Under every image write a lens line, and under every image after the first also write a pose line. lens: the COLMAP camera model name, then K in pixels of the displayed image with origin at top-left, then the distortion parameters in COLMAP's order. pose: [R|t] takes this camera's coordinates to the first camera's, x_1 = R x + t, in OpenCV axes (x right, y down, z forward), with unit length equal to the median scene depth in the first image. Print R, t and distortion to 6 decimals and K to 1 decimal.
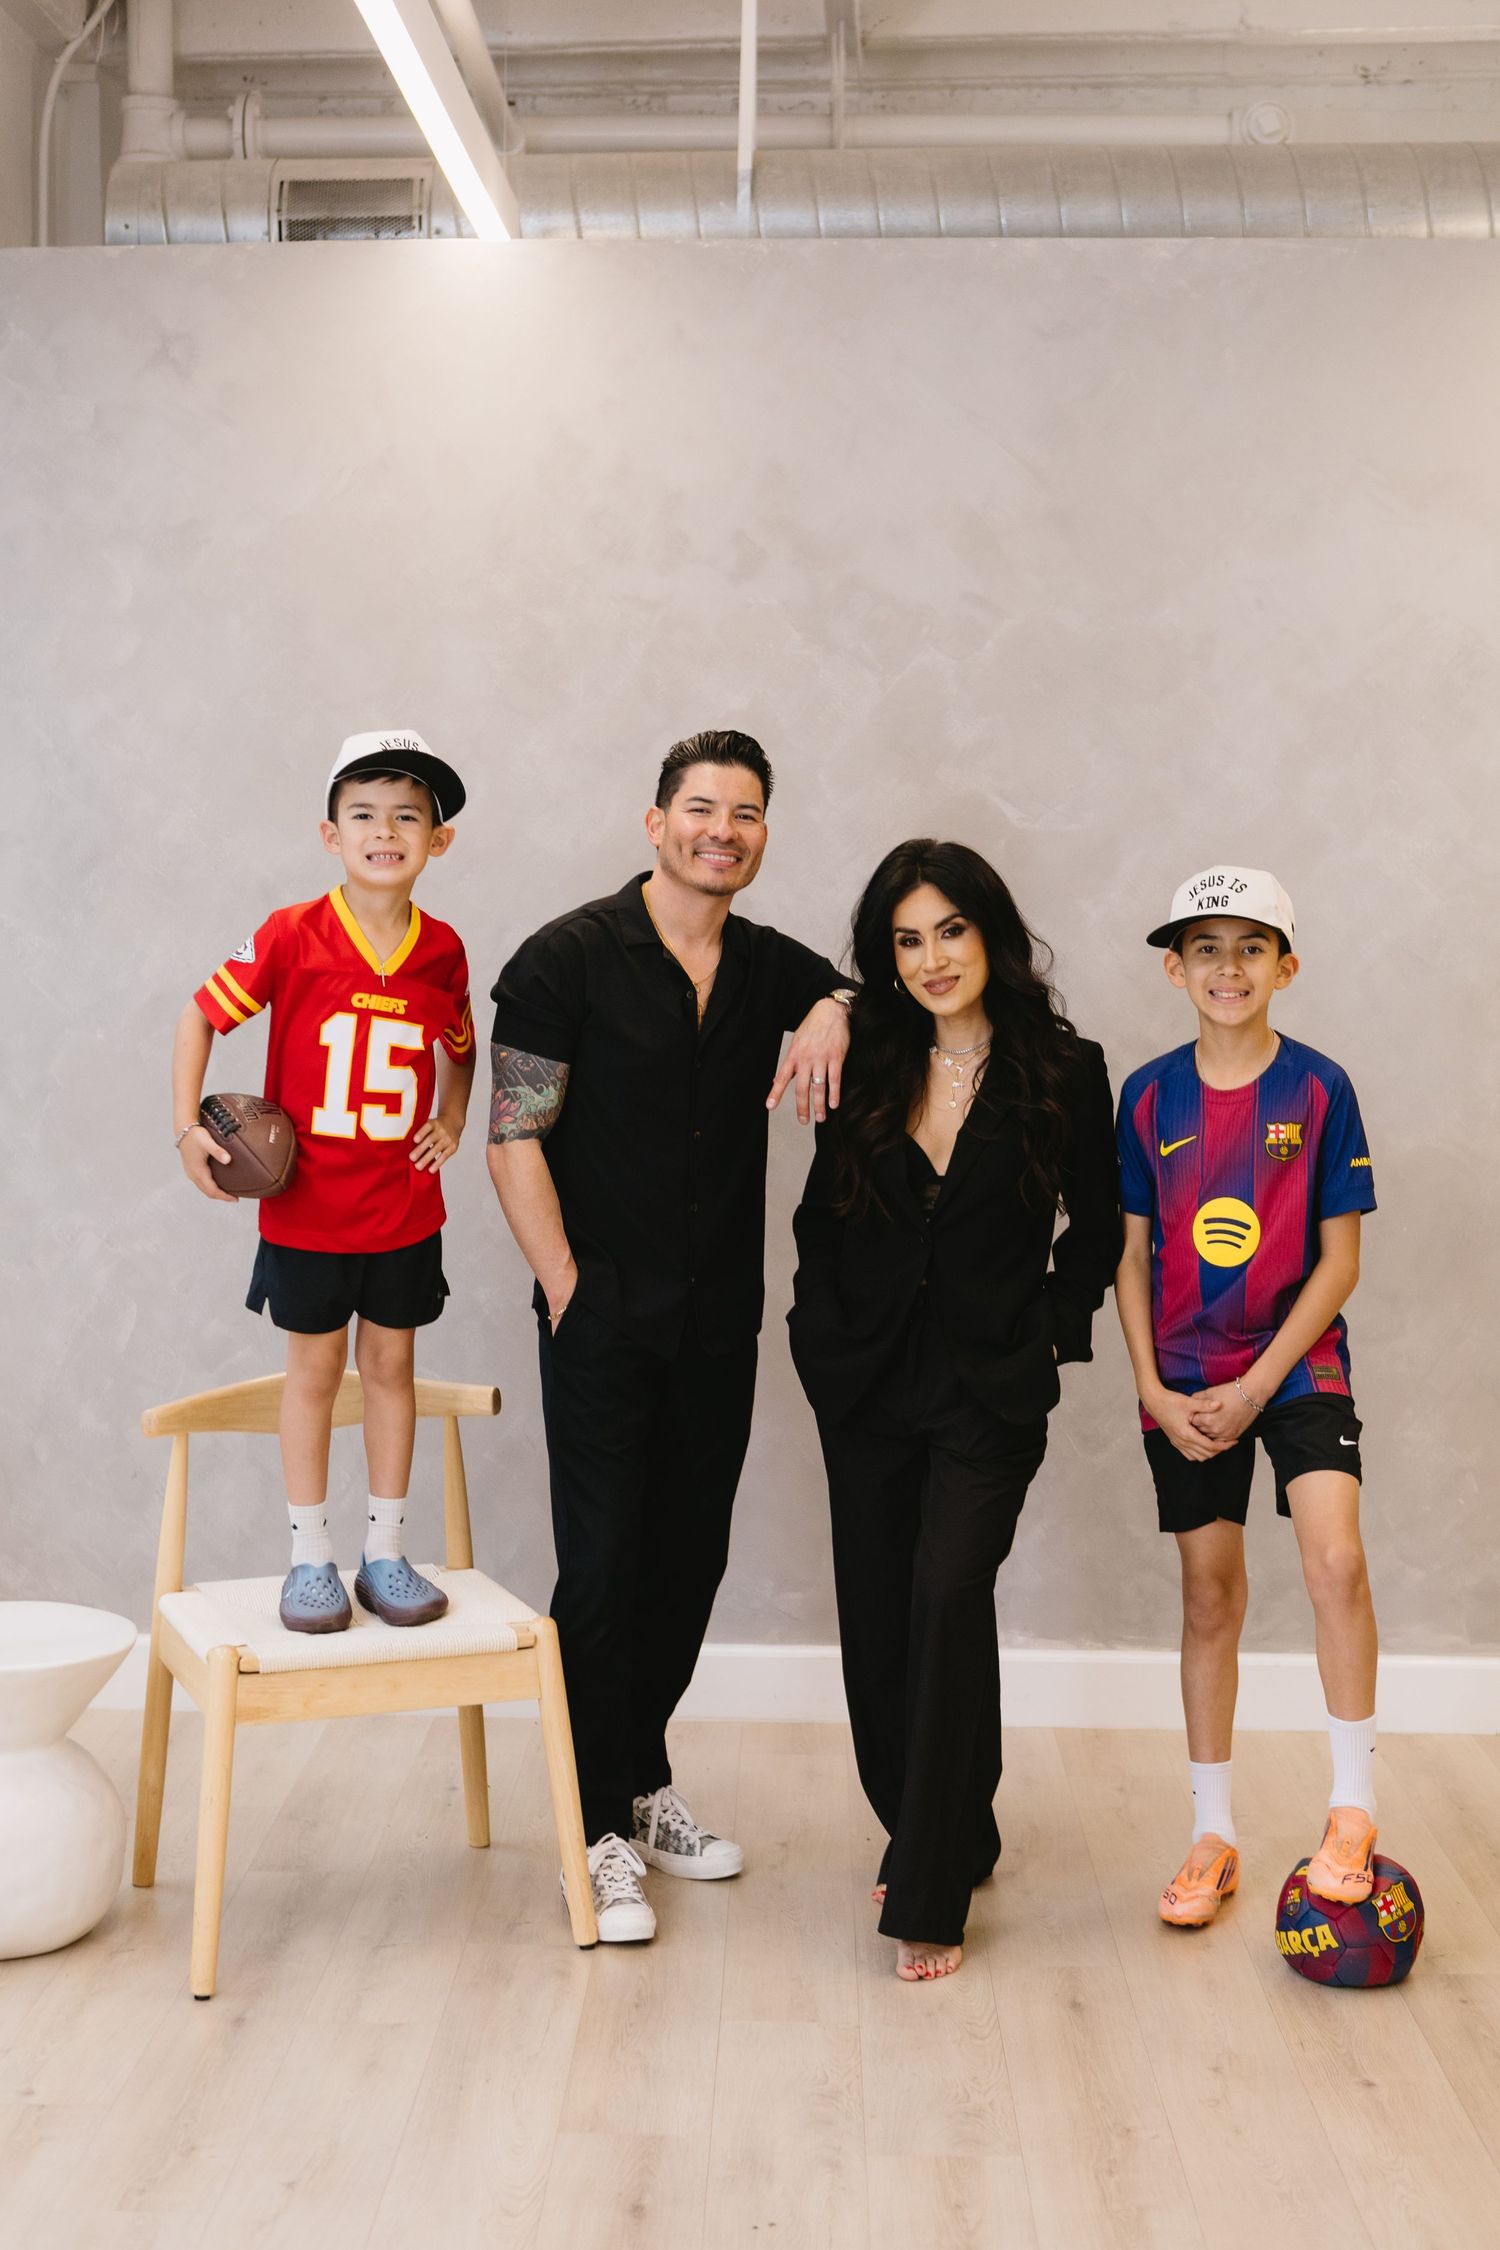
lens RADIAL K [[3199.6, 0, 694.0], [0, 3199.6, 1094.2], [0, 0, 1]] dist [-0.051946, 0.000000]
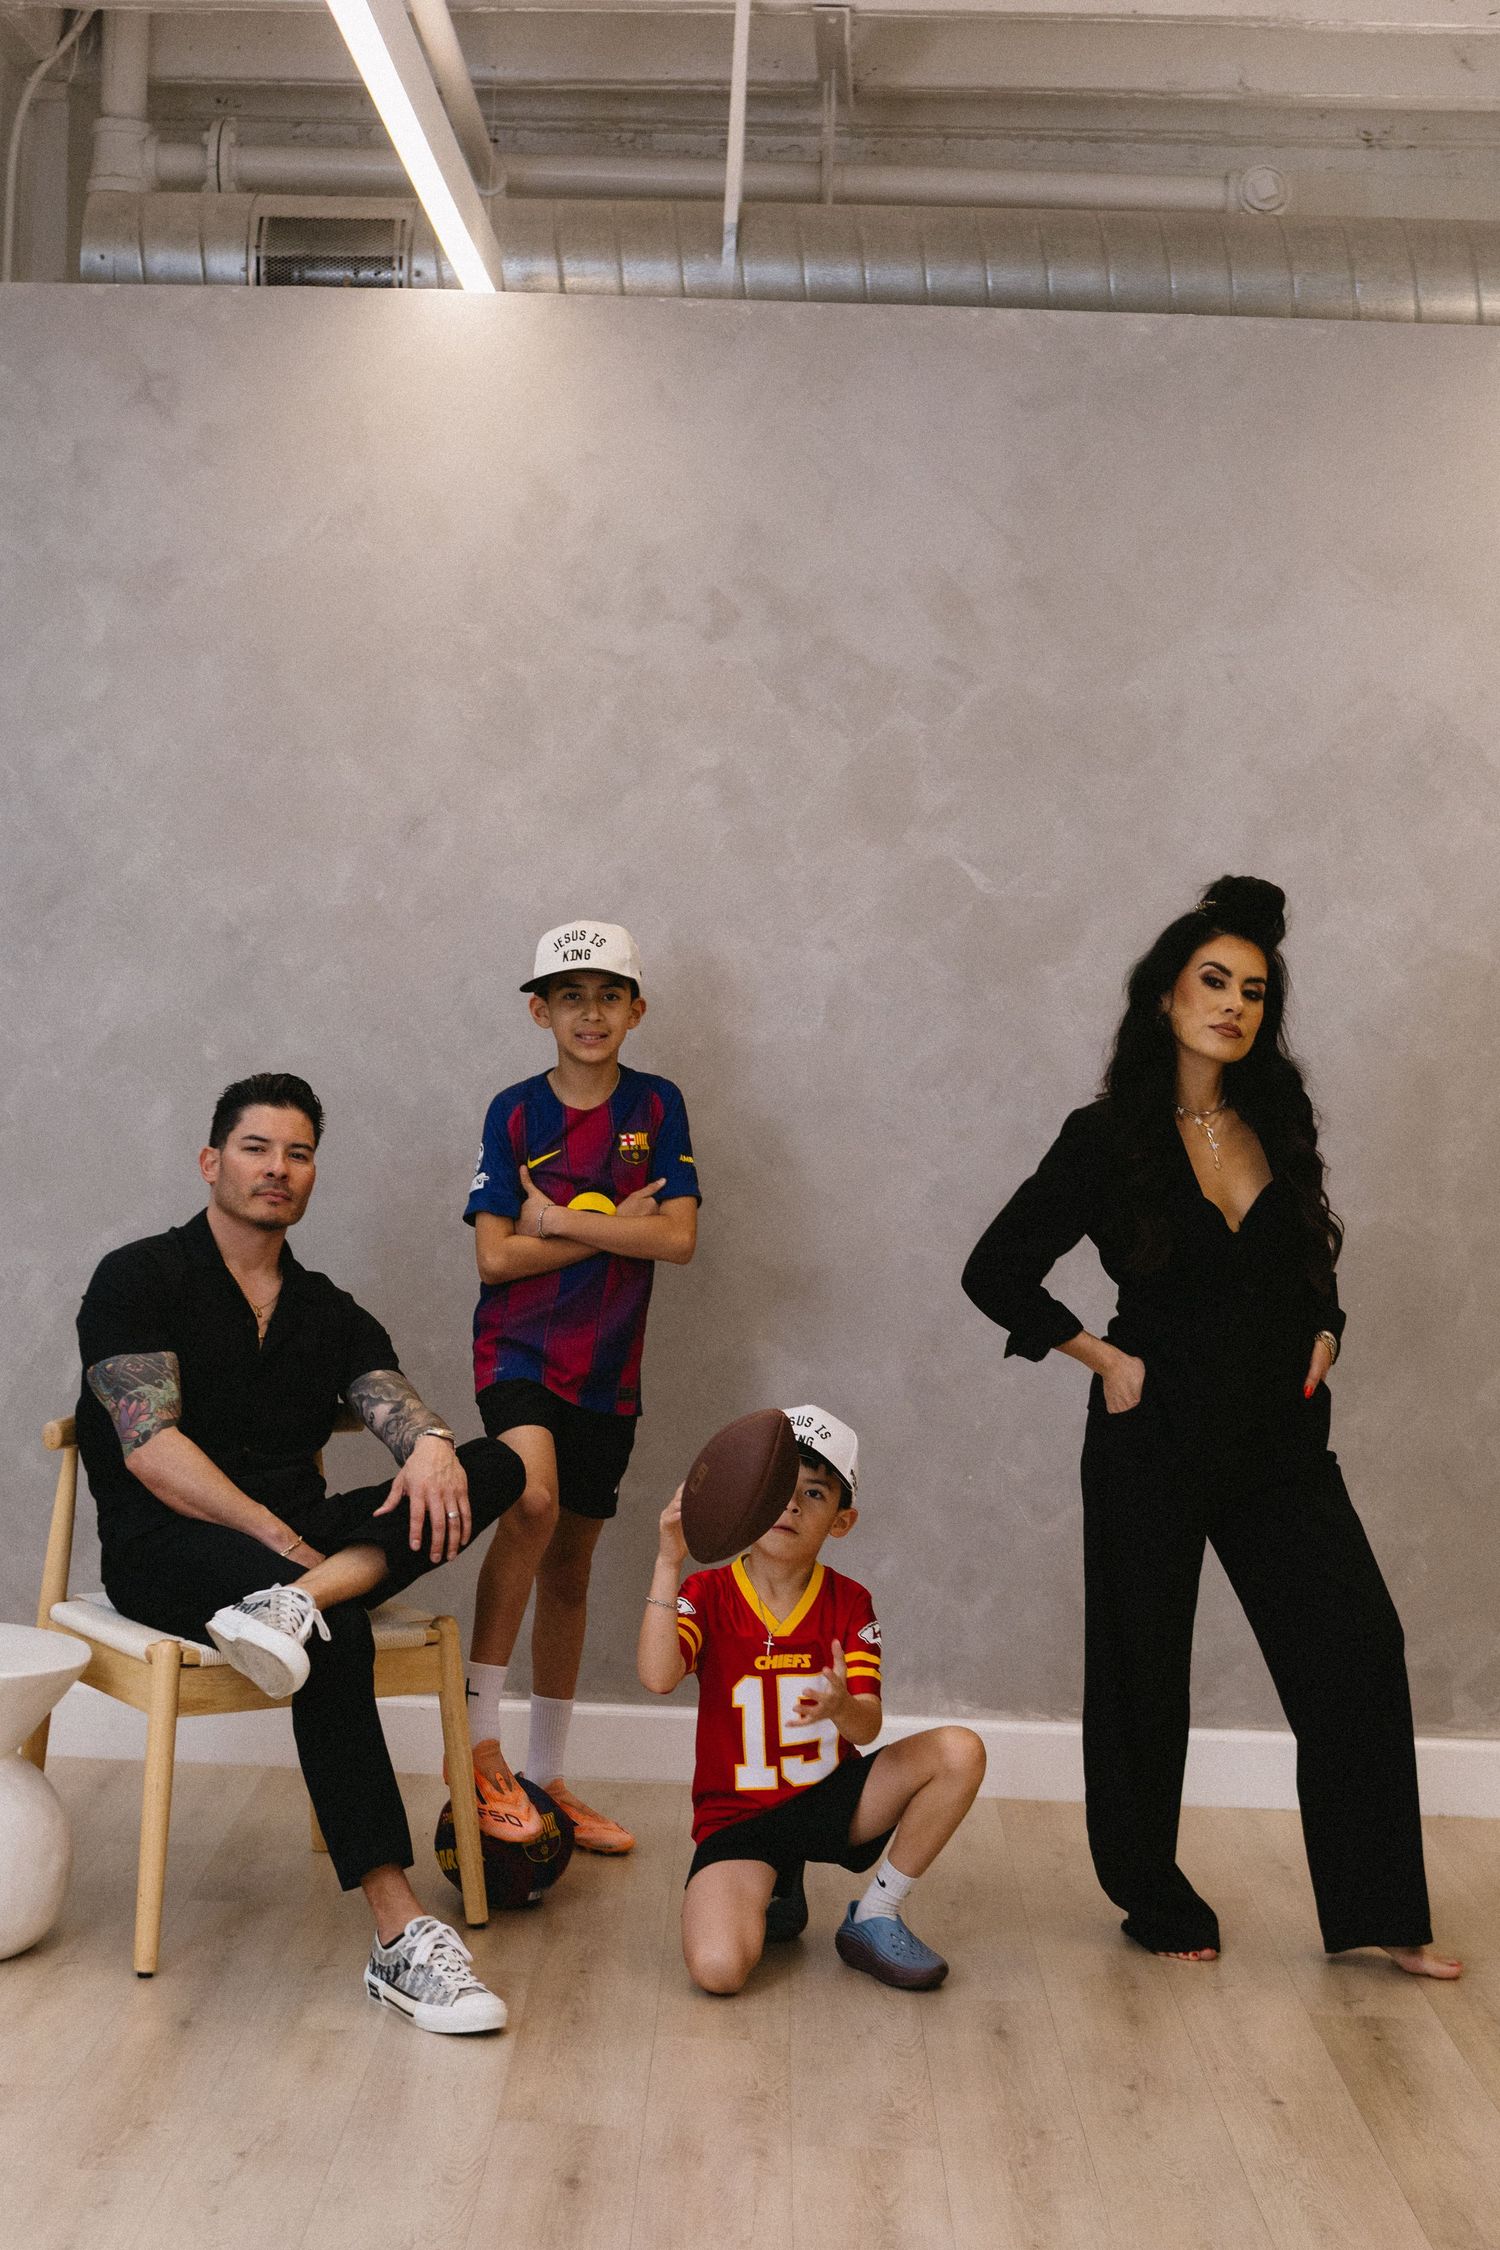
lens RADIAL K [[3682.3, 0, 709.1], [0, 3682.3, 1074.4], [0, 0, 1]] dist [-0.069412, 0.000000]
pose [[0.999368, 0.030522, 0.018235, -0.003961], [-0.029852, 0.998909, -0.035909, 0.017435], [-0.019311, 0.035342, 0.999189, -0.147354]]
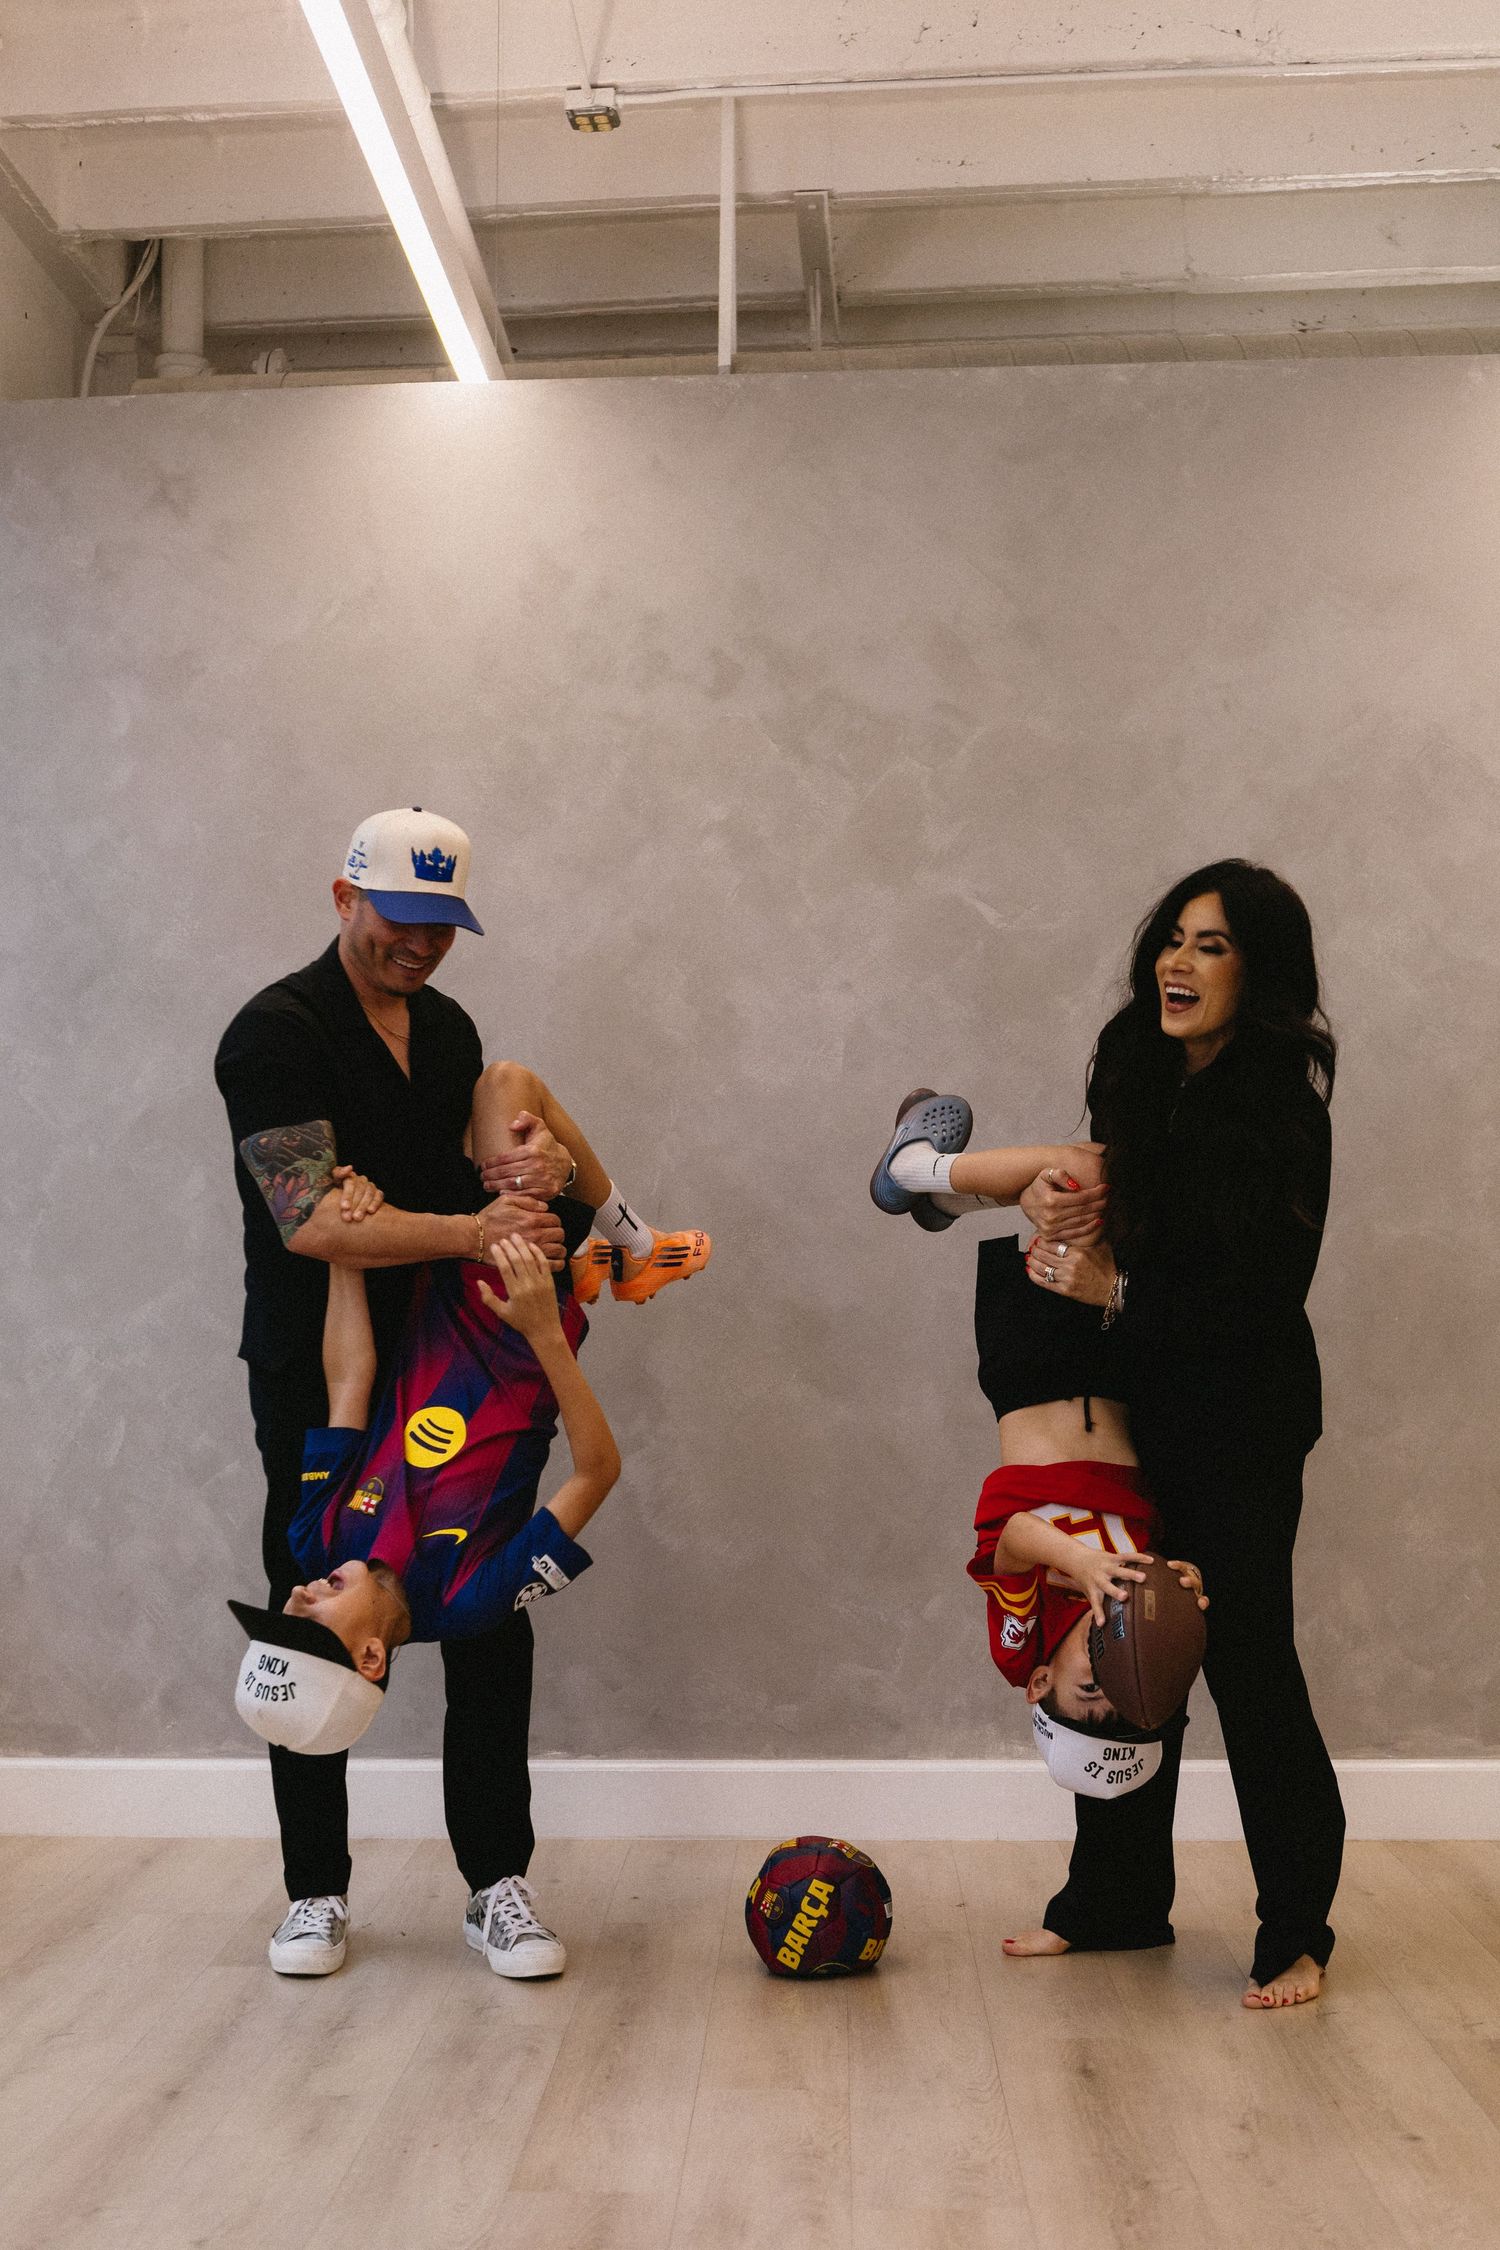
lens RADIAL K [[2778.2, 0, 703.4], [0, 2778.2, 1103.2], [0, 0, 1]] dist [-0.041830, 0.000000]
pose [[0.999840, -0.014366, -0.010650, 0.017196], [0.012769, 0.990448, -0.137291, 0.091010], [0.012521, 0.137133, 0.990473, 0.133343]]
